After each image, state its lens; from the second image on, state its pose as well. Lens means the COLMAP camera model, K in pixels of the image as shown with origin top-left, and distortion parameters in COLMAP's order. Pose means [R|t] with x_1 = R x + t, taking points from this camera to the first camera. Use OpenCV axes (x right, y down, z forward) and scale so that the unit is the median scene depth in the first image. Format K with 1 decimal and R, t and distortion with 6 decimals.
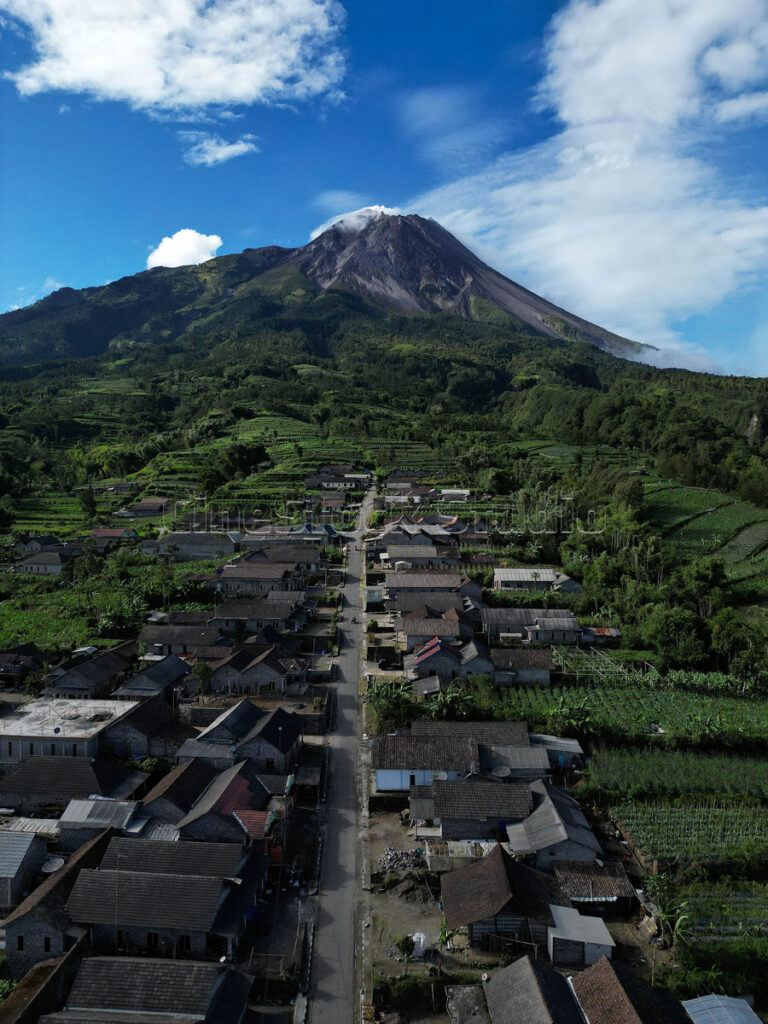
lens RADIAL K [[716.5, 0, 384.7], [0, 716.5, 513.0], [0, 0, 1]] dist [0.001713, 0.000335]
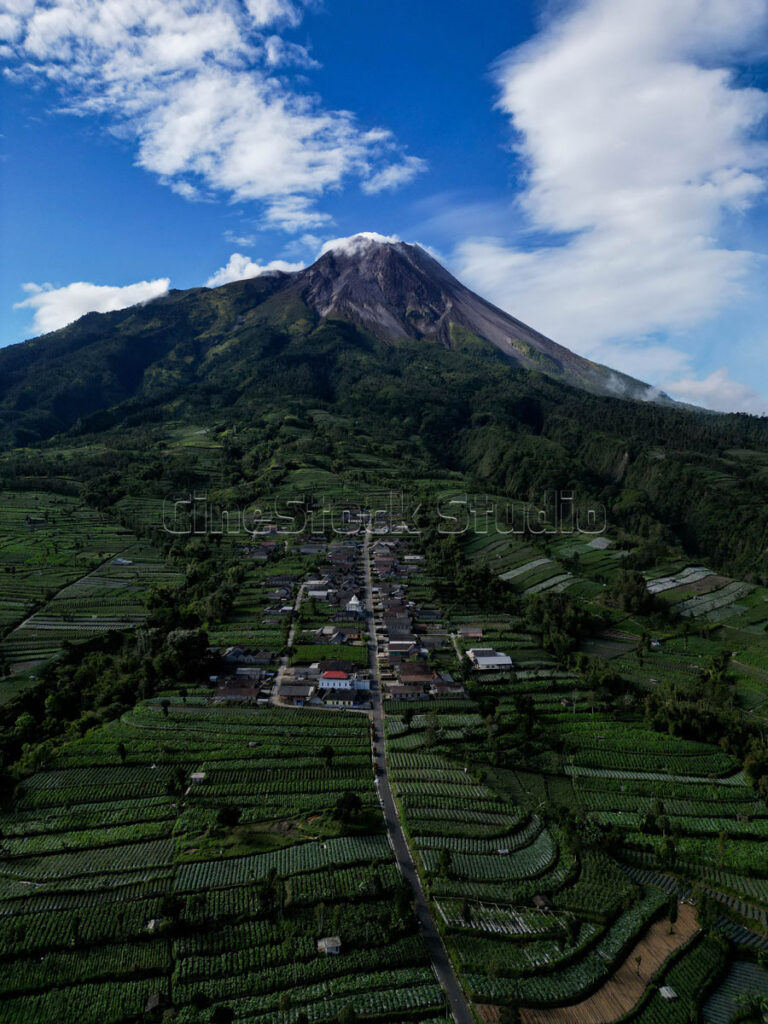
lens RADIAL K [[716.5, 0, 383.5], [0, 716.5, 511.6], [0, 0, 1]] dist [0.001713, 0.000335]
pose [[0.999938, -0.006712, 0.008849, 0.000888], [0.006618, 0.999922, 0.010612, -0.011254], [-0.008920, -0.010552, 0.999905, -0.159084]]
